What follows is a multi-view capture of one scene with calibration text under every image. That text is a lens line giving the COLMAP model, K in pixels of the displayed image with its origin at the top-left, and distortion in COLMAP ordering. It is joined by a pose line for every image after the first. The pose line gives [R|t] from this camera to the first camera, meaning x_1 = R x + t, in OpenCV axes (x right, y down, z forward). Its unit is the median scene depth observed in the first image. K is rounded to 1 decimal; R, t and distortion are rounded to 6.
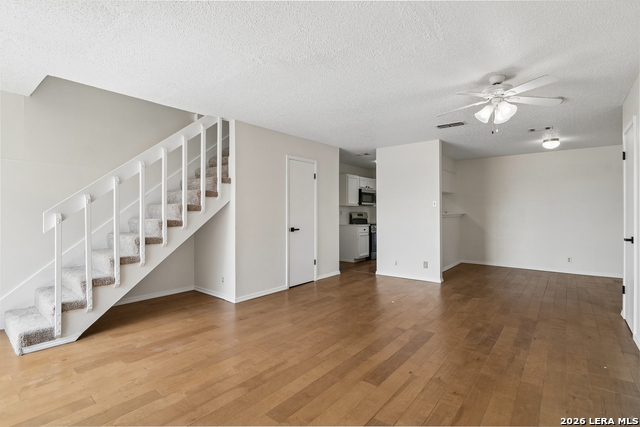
lens RADIAL K [[311.3, 0, 316.9], [0, 311.3, 210.8], [0, 0, 1]] dist [-0.000732, -0.005961]
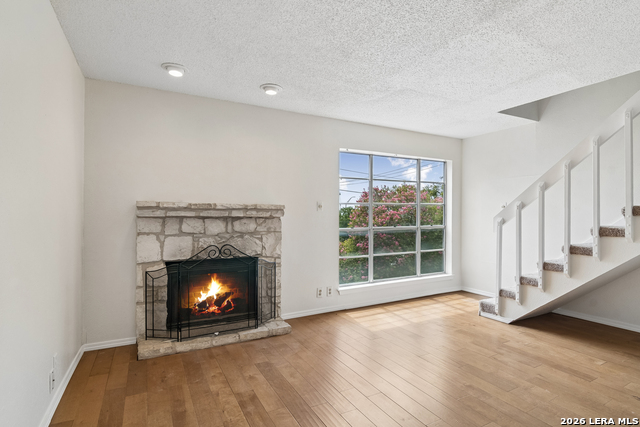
lens RADIAL K [[328.8, 0, 322.9], [0, 328.8, 217.3], [0, 0, 1]] dist [-0.011411, -0.002086]
pose [[-0.385629, 0.001002, -0.922653, 0.550250], [-0.000870, 0.999999, 0.001450, 0.003663], [0.922654, 0.001362, -0.385627, 0.677047]]
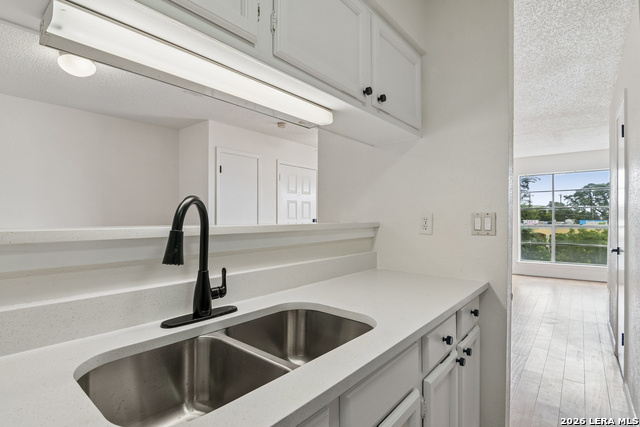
lens RADIAL K [[328.8, 0, 315.7], [0, 328.8, 216.0], [0, 0, 1]] dist [-0.011411, -0.002086]
pose [[-0.999976, 0.000627, -0.006859, 0.643777], [0.000674, 0.999977, -0.006741, 0.010230], [0.006855, -0.006745, -0.999954, 2.230704]]
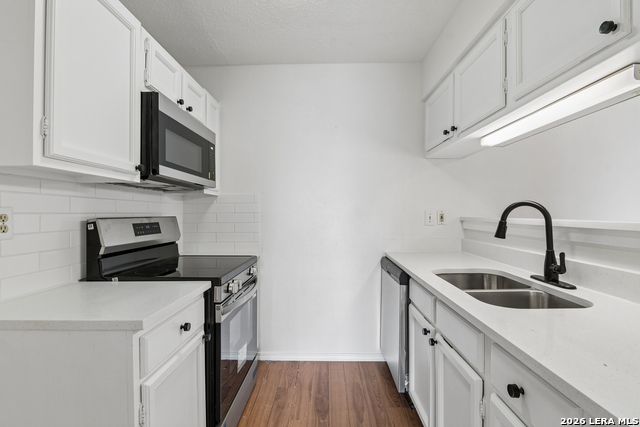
lens RADIAL K [[311.3, 0, 318.7], [0, 311.3, 209.1], [0, 0, 1]] dist [-0.000732, -0.005961]
pose [[0.786174, 0.003274, 0.617997, 0.232038], [0.005674, 0.999906, -0.012516, 0.006421], [-0.617980, 0.013346, 0.786081, 1.777345]]
